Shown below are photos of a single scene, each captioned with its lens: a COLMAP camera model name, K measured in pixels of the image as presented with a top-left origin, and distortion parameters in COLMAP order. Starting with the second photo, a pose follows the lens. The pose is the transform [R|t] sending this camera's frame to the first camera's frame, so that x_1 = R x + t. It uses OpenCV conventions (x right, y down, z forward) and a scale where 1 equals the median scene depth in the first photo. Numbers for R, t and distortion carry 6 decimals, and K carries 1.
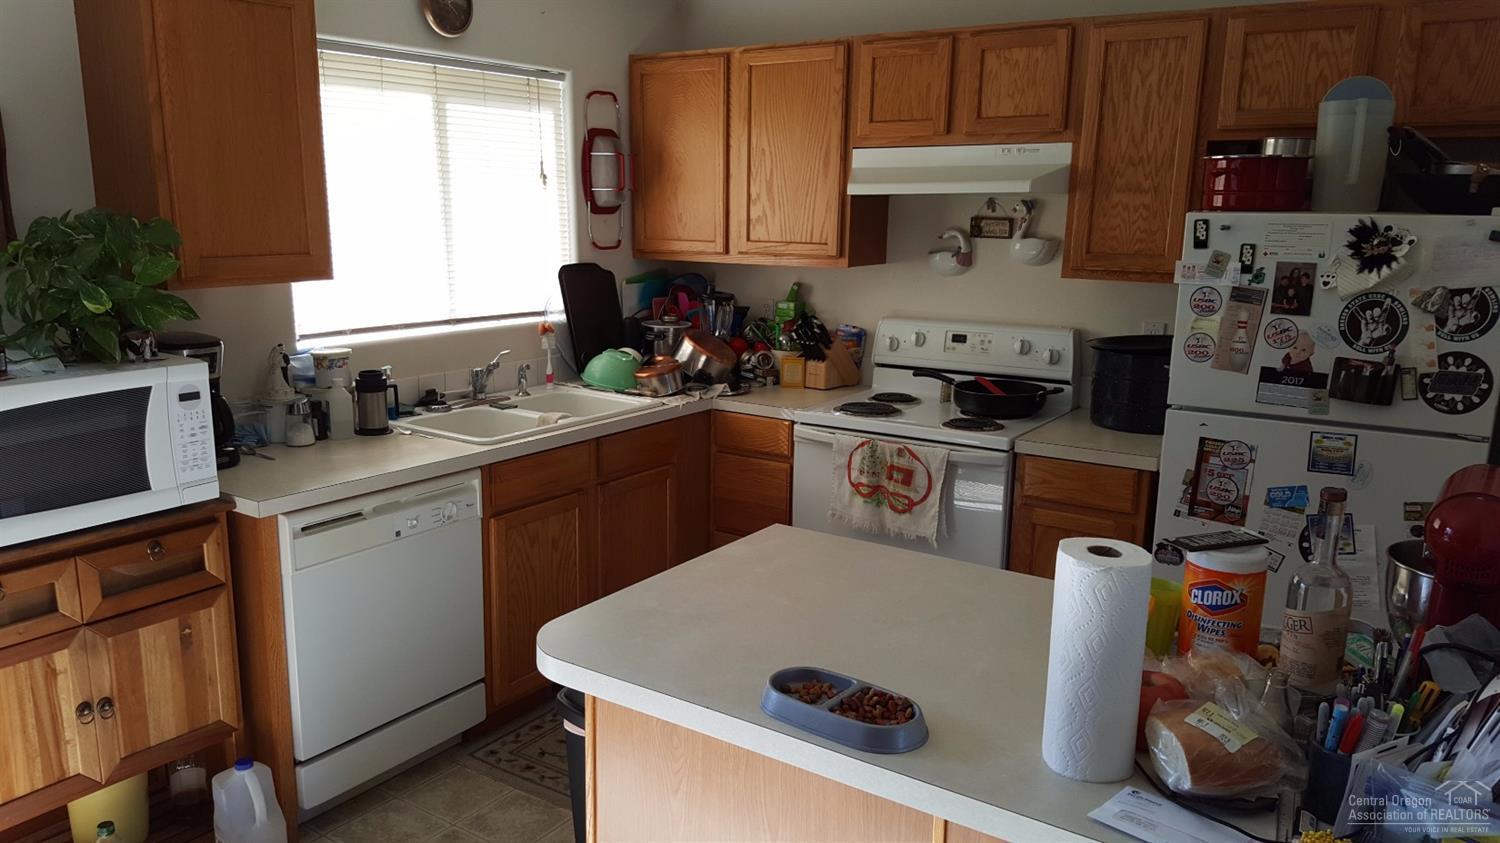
lens RADIAL K [[1109.8, 0, 725.4], [0, 1109.8, 452.2], [0, 0, 1]] dist [0.100903, -0.094772]
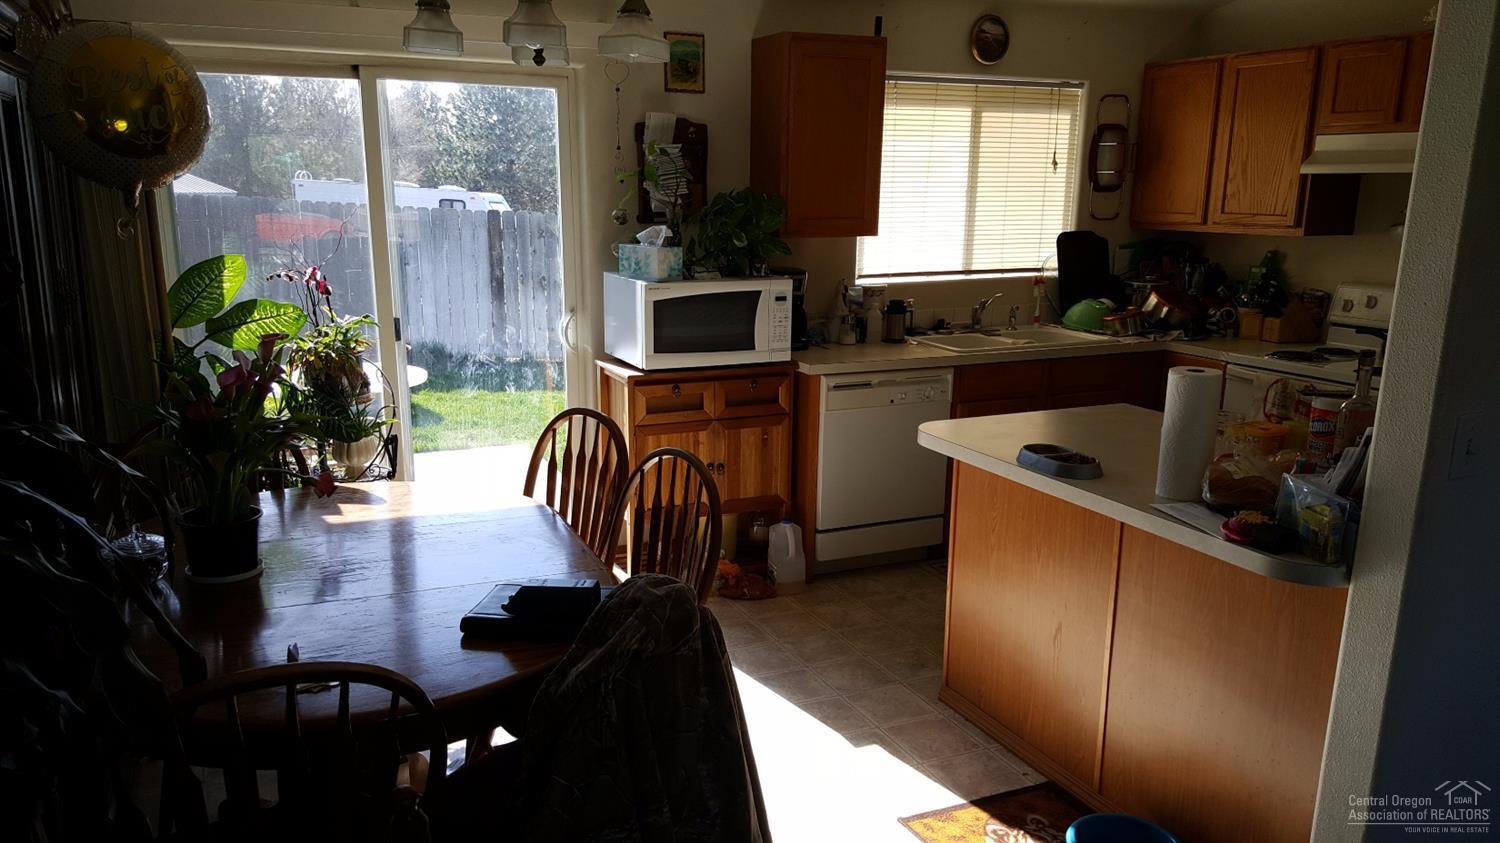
lens RADIAL K [[1109.8, 0, 742.2], [0, 1109.8, 433.5], [0, 0, 1]] dist [0.100903, -0.094772]
pose [[0.865365, 0.109021, -0.489139, 0.229584], [-0.111229, 0.993489, 0.024650, 0.084331], [0.488642, 0.033075, 0.871857, -0.350969]]
